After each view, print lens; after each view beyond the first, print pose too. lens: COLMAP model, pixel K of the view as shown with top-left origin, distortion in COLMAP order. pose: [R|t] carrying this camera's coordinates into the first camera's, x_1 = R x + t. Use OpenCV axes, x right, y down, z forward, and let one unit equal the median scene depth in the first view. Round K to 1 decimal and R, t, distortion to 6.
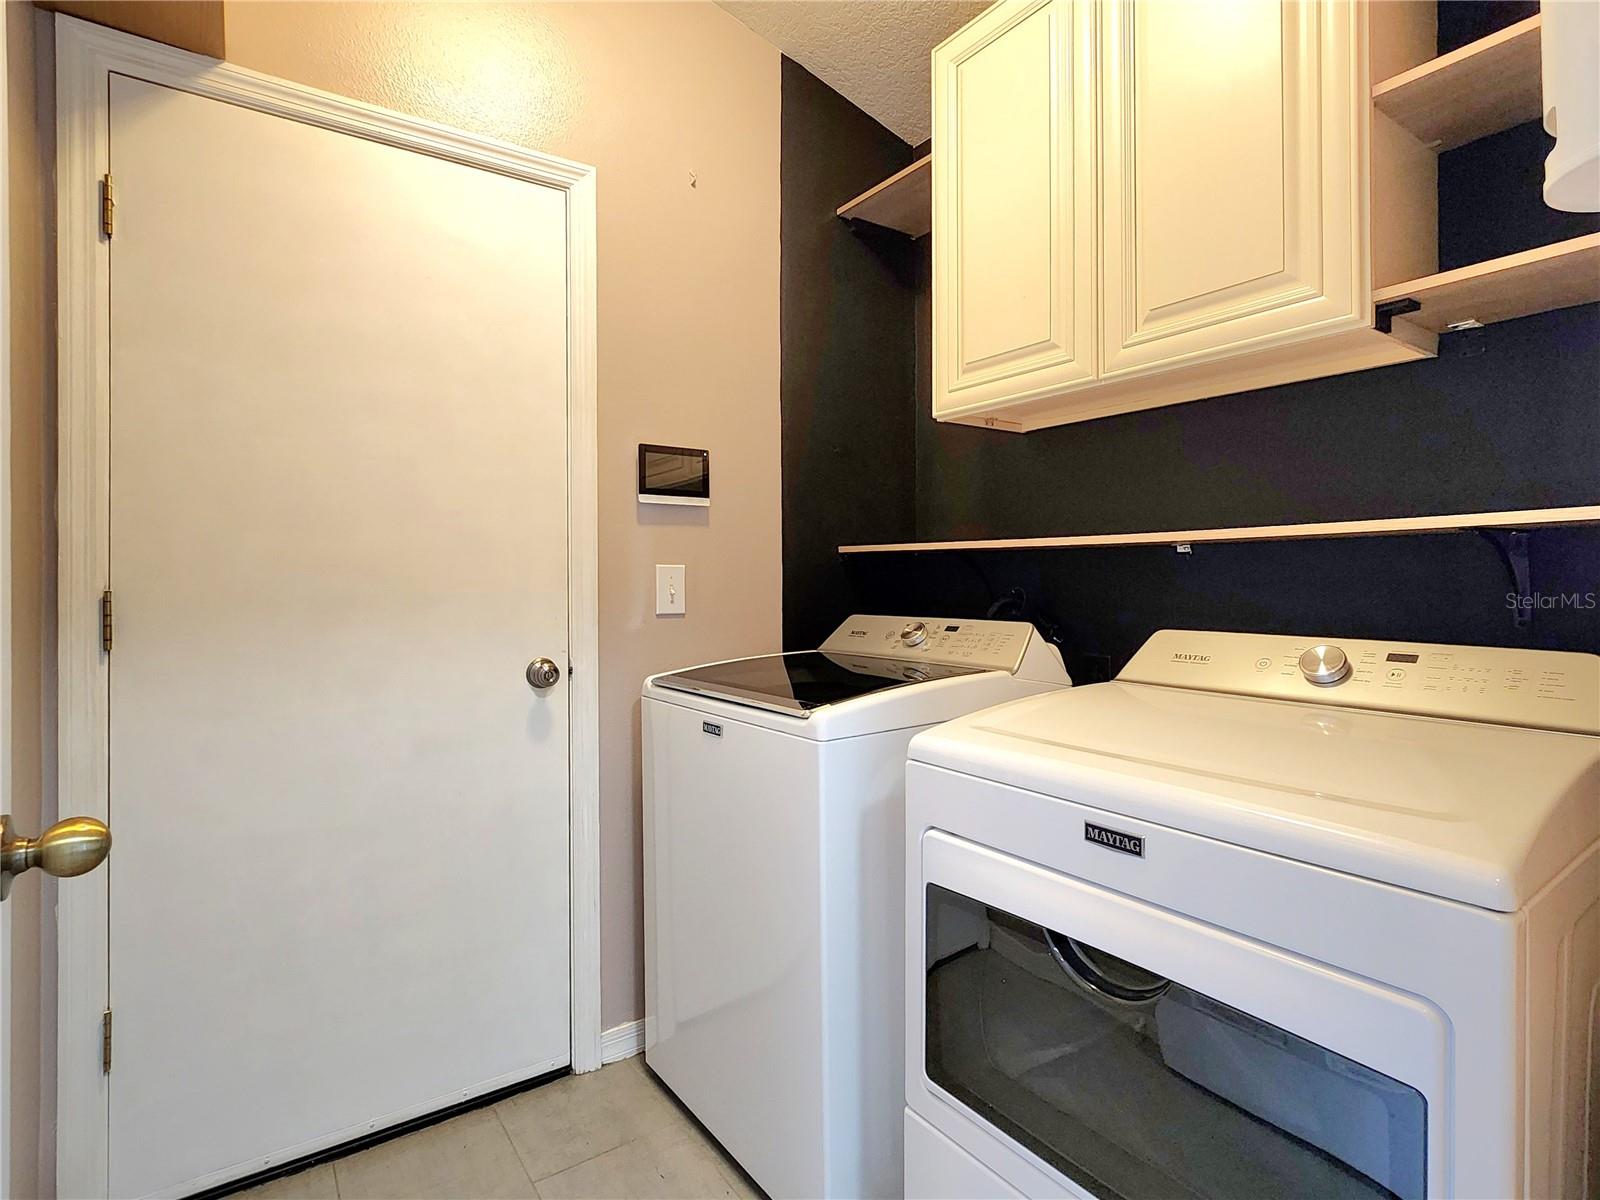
lens RADIAL K [[812.4, 0, 800.5], [0, 812.4, 588.0], [0, 0, 1]] dist [0.000899, 0.001945]
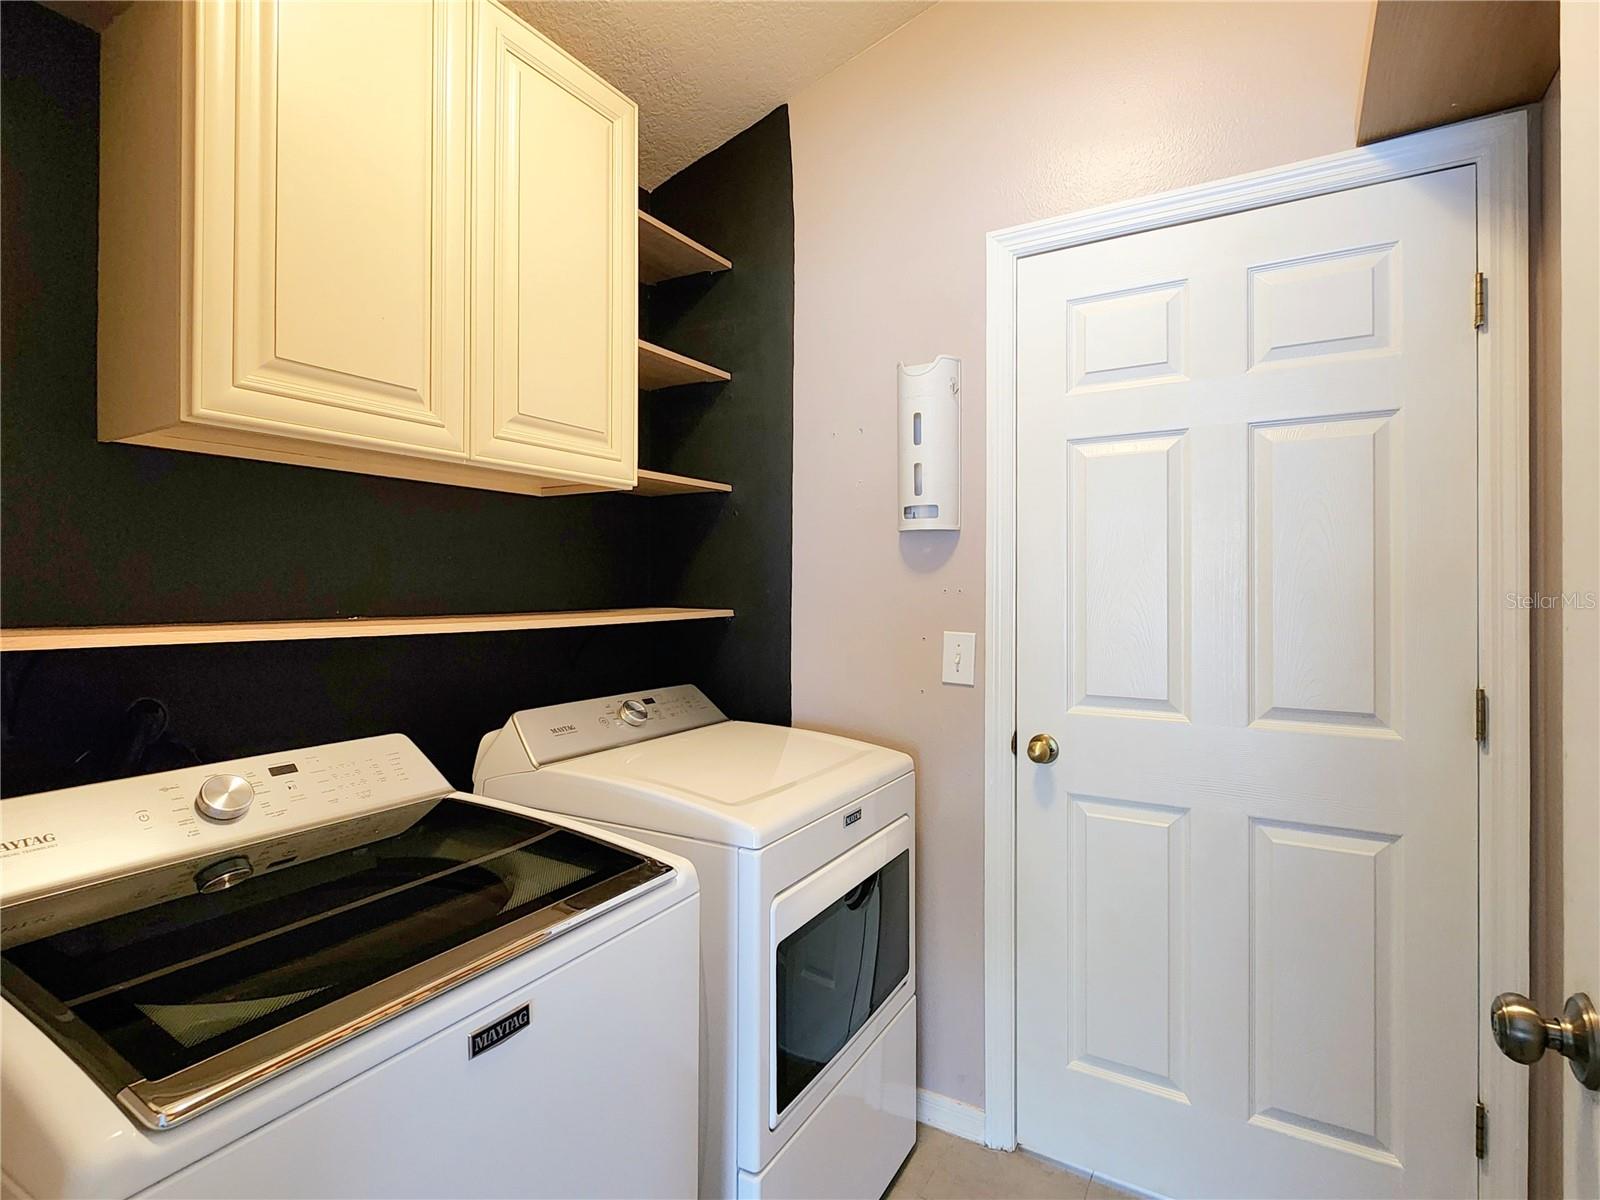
lens RADIAL K [[812.4, 0, 800.0], [0, 812.4, 592.0], [0, 0, 1]] dist [0.000899, 0.001945]
pose [[-0.408733, 0.004889, 0.912641, -0.648426], [0.017507, 0.999844, 0.002484, -0.097431], [-0.912486, 0.016992, -0.408754, 1.034468]]
